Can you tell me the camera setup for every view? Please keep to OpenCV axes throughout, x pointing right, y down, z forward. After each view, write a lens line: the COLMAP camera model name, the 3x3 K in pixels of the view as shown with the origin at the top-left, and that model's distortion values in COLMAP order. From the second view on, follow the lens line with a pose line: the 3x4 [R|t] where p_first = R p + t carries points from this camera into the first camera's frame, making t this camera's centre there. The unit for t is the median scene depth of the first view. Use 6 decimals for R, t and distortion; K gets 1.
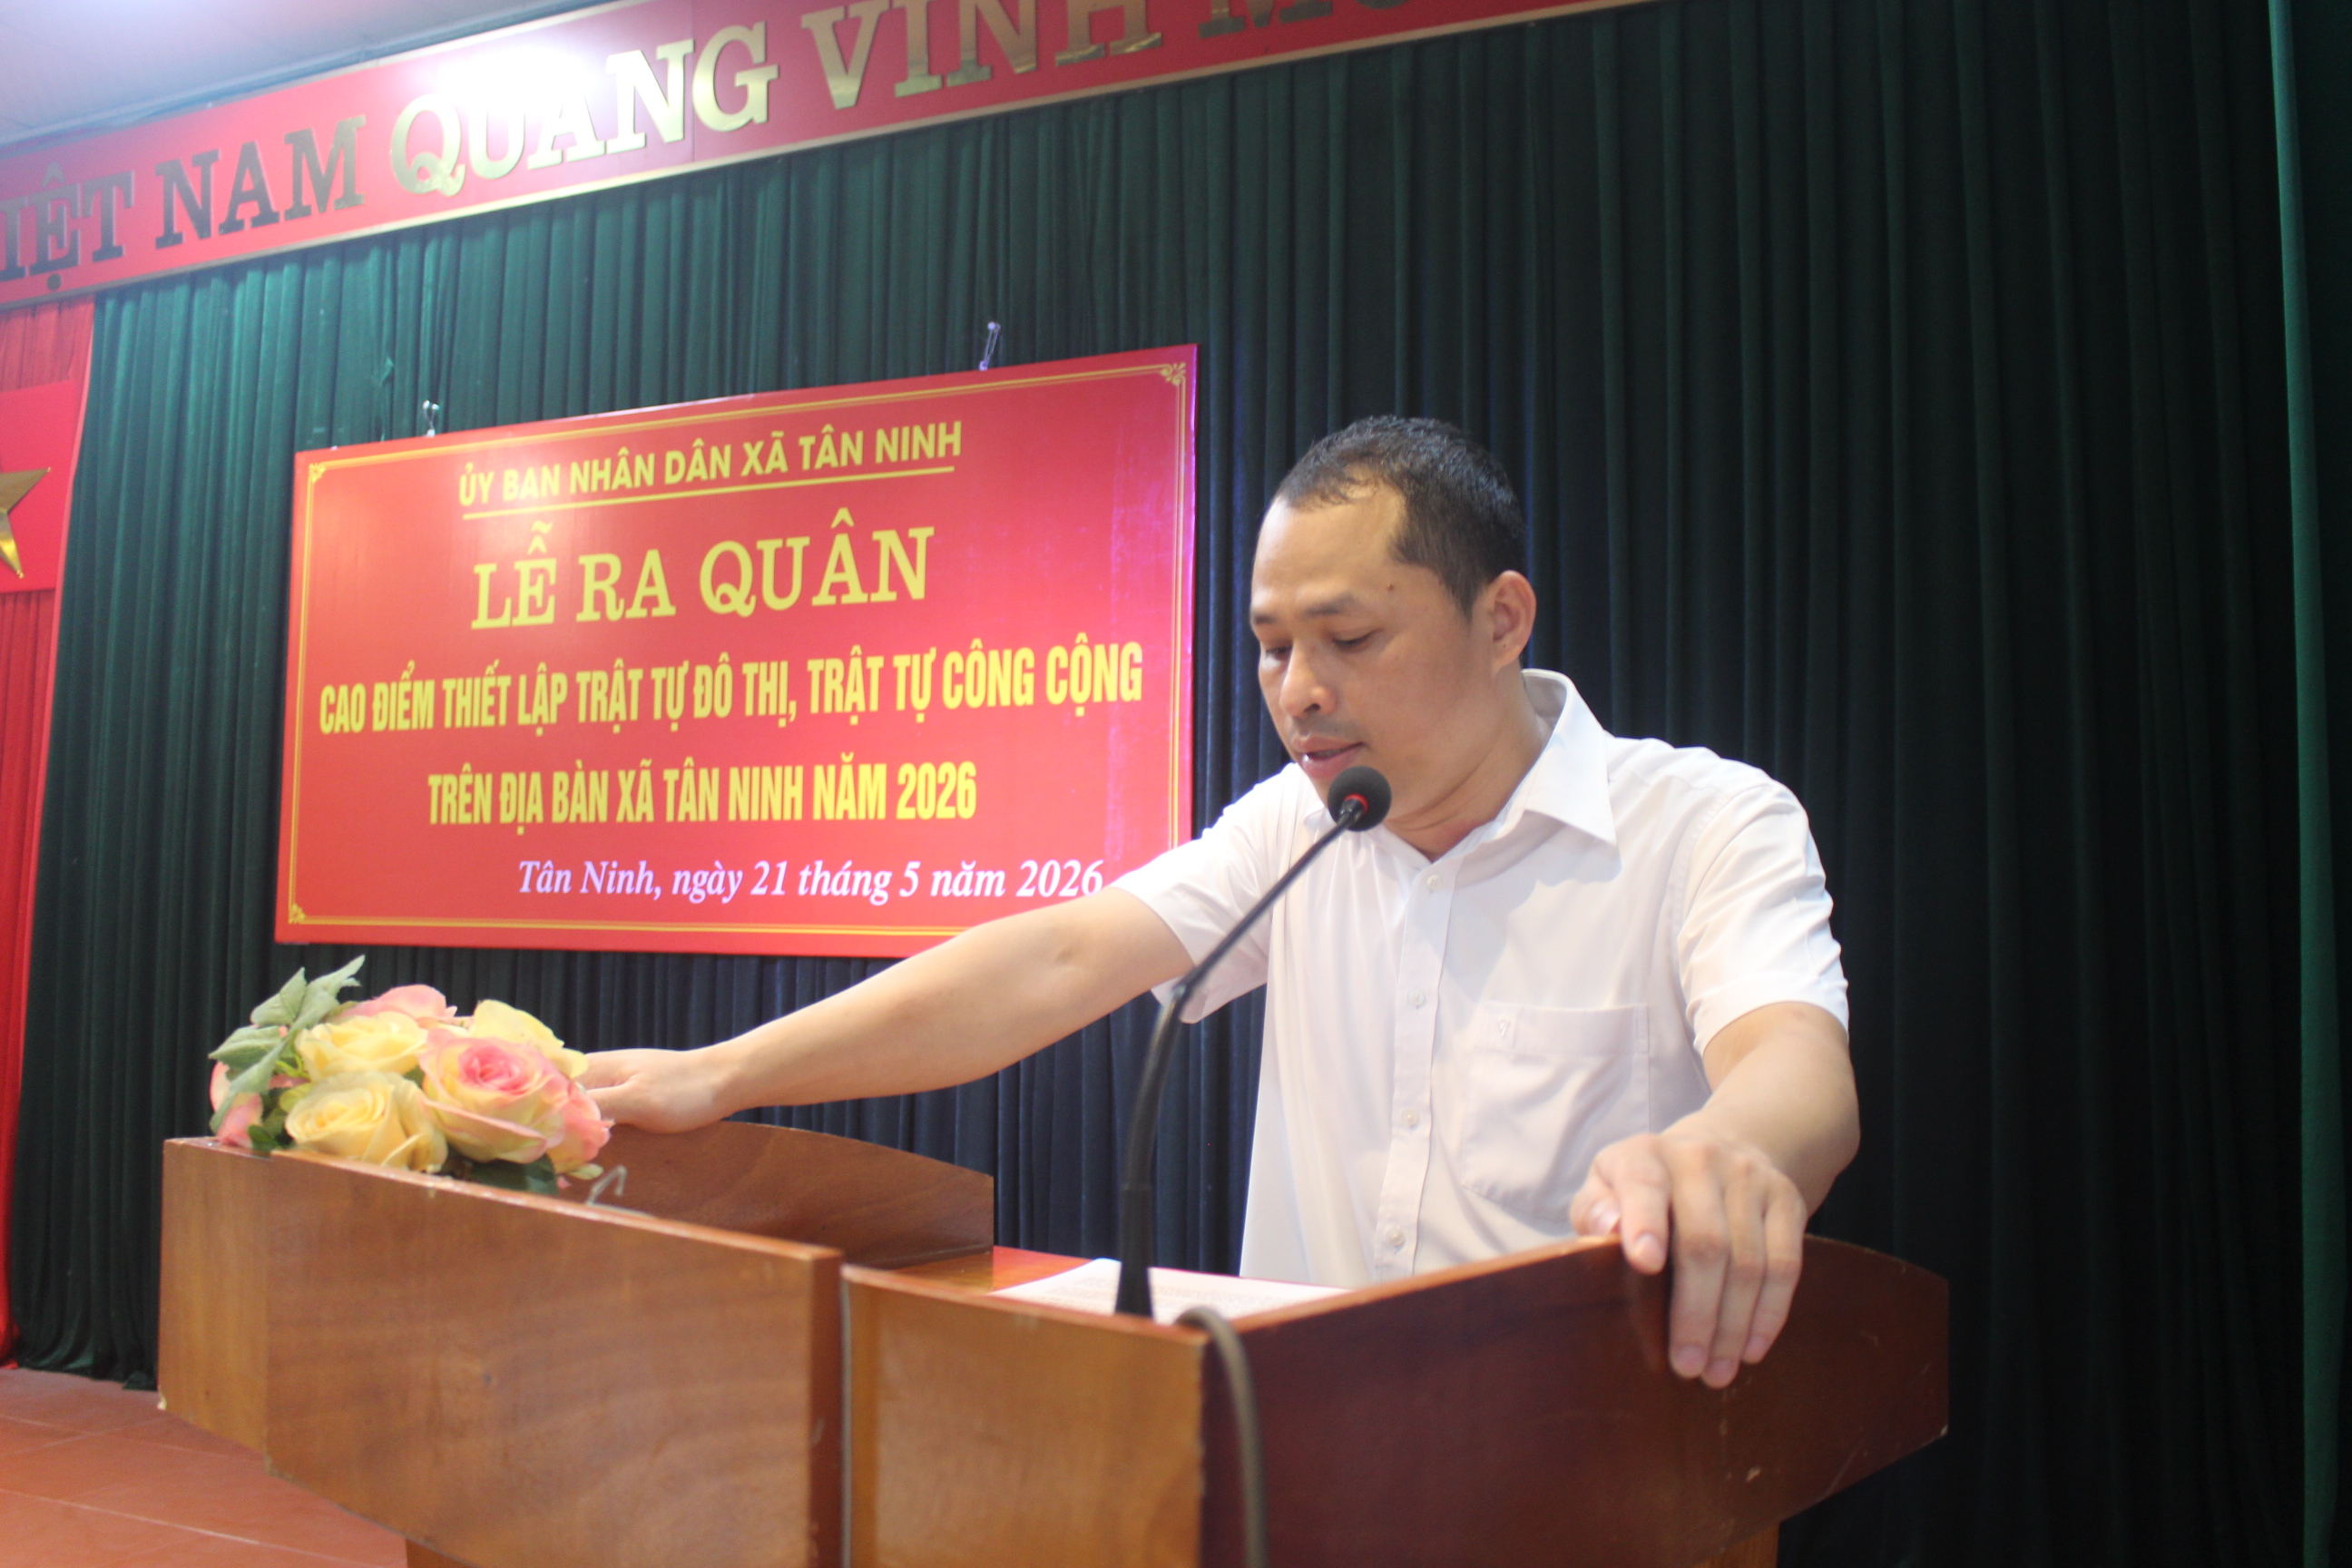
lens RADIAL K [[2087.2, 0, 1182.5], [0, 2087.2, 815.7], [0, 0, 1]] dist [-0.151048, 0.139682]
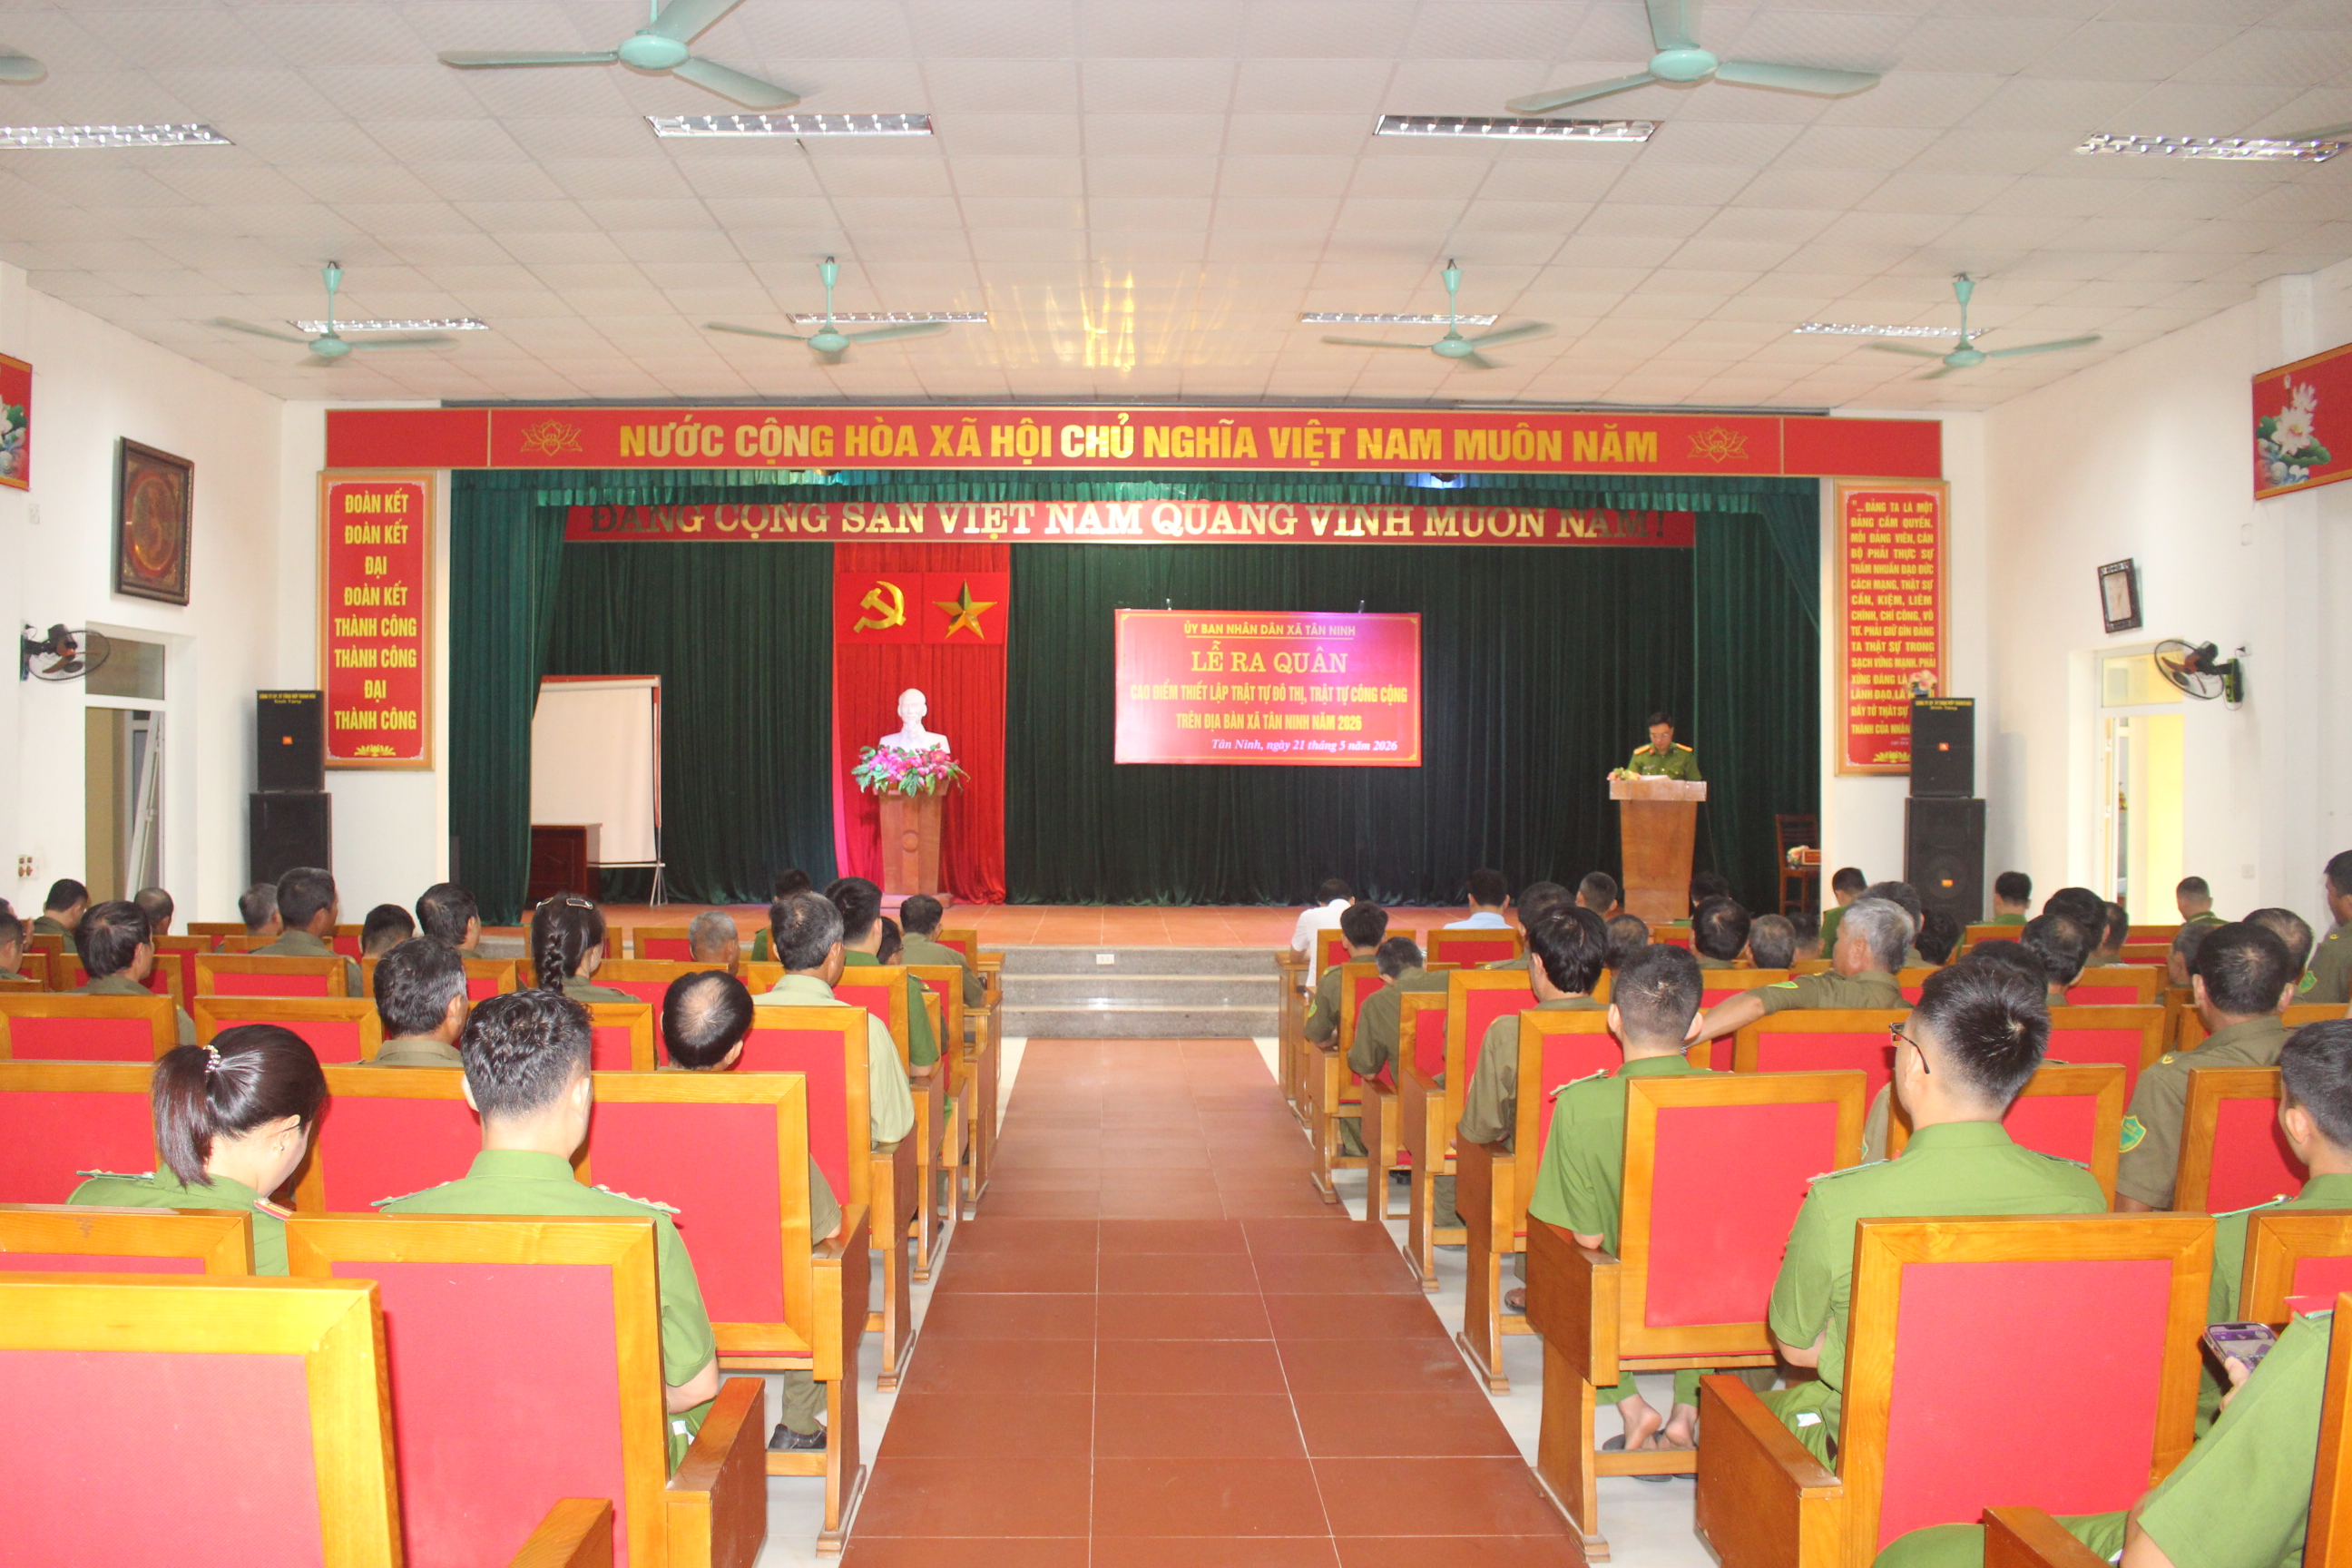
lens RADIAL K [[2087.2, 0, 1154.3], [0, 2087.2, 790.5], [0, 0, 1]] dist [-0.151048, 0.139682]
pose [[0.904754, -0.007332, 0.425871, -1.995701], [-0.022143, 0.997690, 0.064218, -0.121146], [-0.425358, -0.067531, 0.902502, -2.239430]]
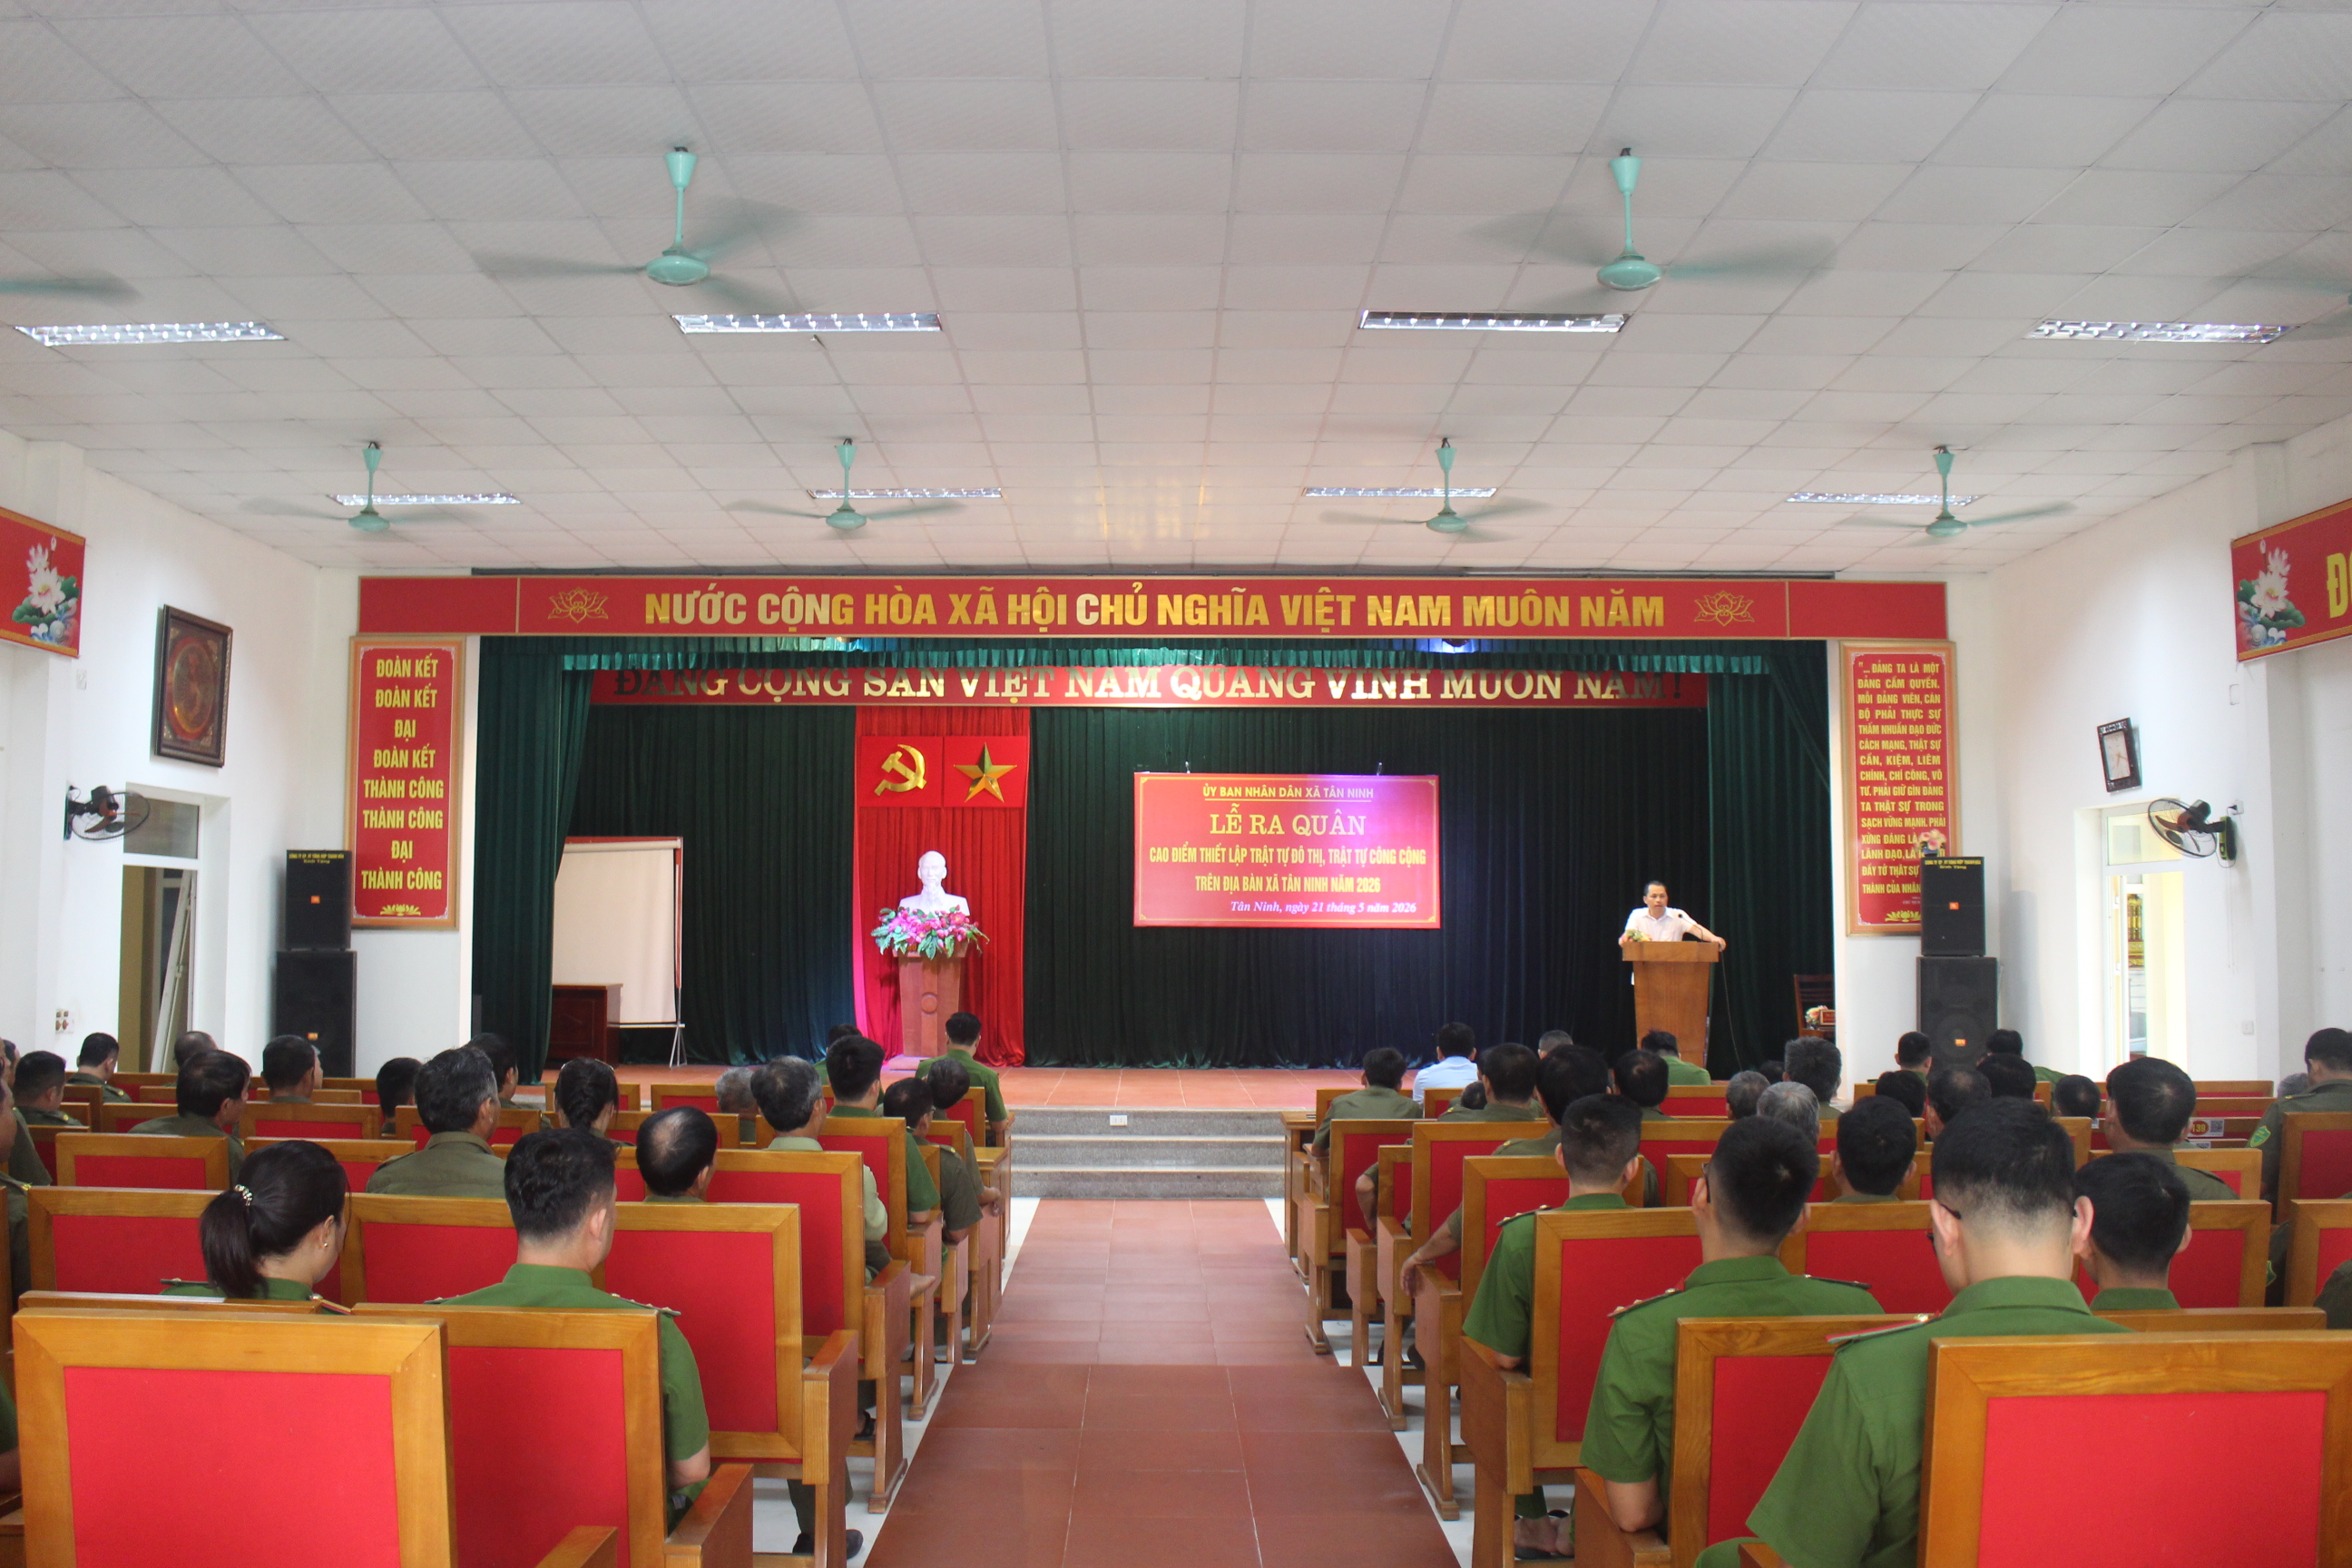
lens RADIAL K [[2087.2, 0, 1128.5], [0, 2087.2, 780.2], [0, 0, 1]] dist [-0.151048, 0.139682]
pose [[0.914030, 0.025993, 0.404813, -1.997766], [-0.020527, 0.999630, -0.017838, -0.122044], [-0.405127, 0.007995, 0.914225, -2.251417]]
